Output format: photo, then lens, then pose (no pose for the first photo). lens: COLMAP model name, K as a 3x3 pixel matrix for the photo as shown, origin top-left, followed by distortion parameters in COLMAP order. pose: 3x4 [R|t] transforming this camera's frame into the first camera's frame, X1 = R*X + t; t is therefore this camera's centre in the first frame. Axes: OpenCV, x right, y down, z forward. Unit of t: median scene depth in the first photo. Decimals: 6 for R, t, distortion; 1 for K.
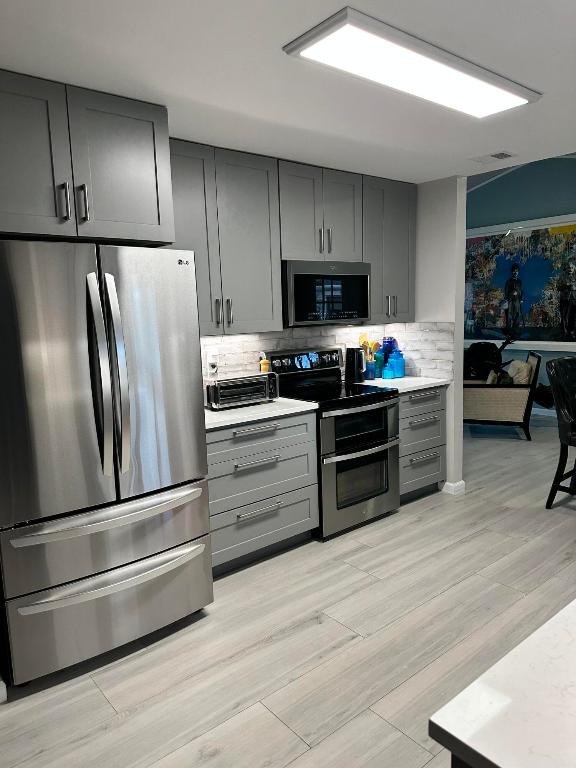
lens RADIAL K [[543.1, 0, 288.0], [0, 543.1, 384.0], [0, 0, 1]] dist [0.082360, -0.081499]
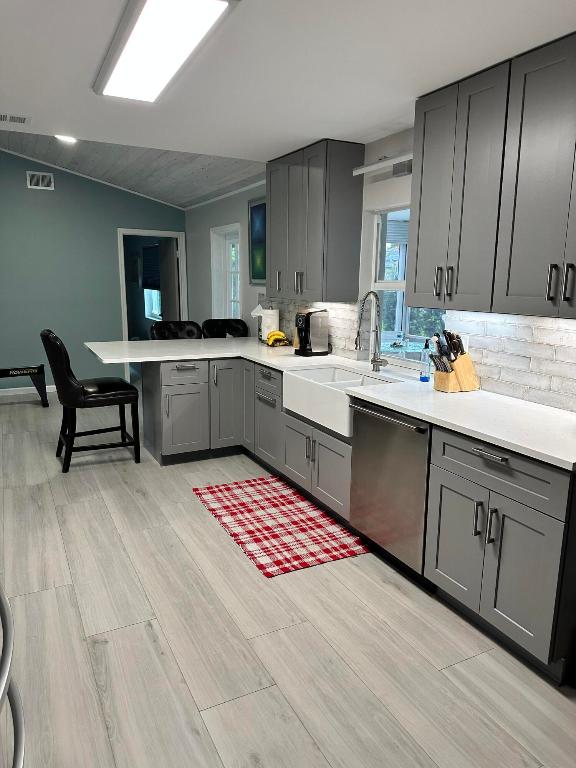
lens RADIAL K [[543.1, 0, 288.0], [0, 543.1, 384.0], [0, 0, 1]] dist [0.082360, -0.081499]
pose [[0.216547, -0.149757, 0.964718, -0.237340], [0.111180, 0.985519, 0.128030, -0.016994], [-0.969921, 0.079533, 0.230062, 0.175351]]
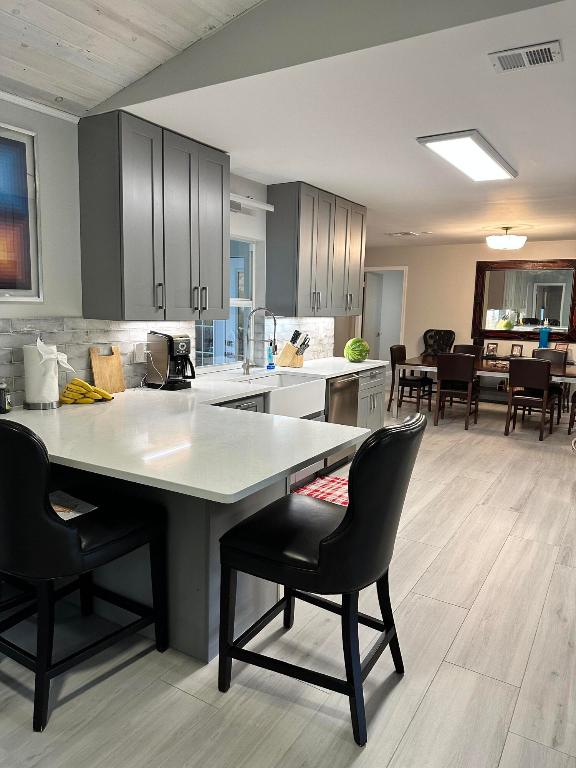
lens RADIAL K [[543.1, 0, 288.0], [0, 543.1, 384.0], [0, 0, 1]] dist [0.082360, -0.081499]
pose [[-0.946491, 0.055336, -0.317951, 0.402560], [-0.039134, 0.958242, 0.283267, -0.111703], [0.320349, 0.280552, -0.904802, 0.753443]]
